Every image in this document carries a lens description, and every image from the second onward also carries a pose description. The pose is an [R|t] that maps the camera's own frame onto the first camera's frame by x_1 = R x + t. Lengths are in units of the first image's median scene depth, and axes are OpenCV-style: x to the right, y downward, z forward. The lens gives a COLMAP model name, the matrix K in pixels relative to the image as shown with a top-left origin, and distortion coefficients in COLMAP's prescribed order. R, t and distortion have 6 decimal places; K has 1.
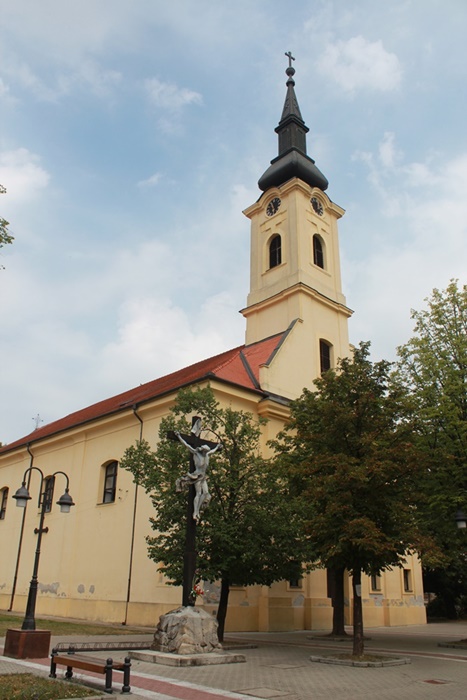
lens RADIAL K [[581.3, 0, 232.9], [0, 581.3, 350.4], [0, 0, 1]] dist [-0.045201, -0.001046]
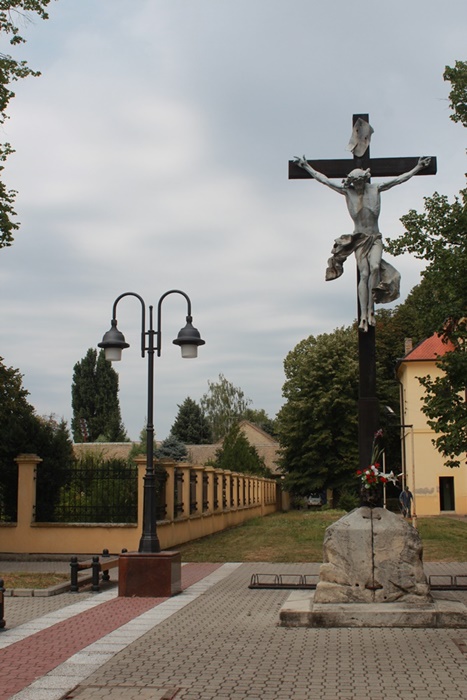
lens RADIAL K [[926.5, 0, 233.2], [0, 926.5, 350.0], [0, 0, 1]] dist [0.005217, 0.000000]
pose [[0.626983, -0.149005, -0.764650, 0.477557], [0.332158, 0.938979, 0.089380, 0.229583], [0.704673, -0.310025, 0.638217, 0.501668]]
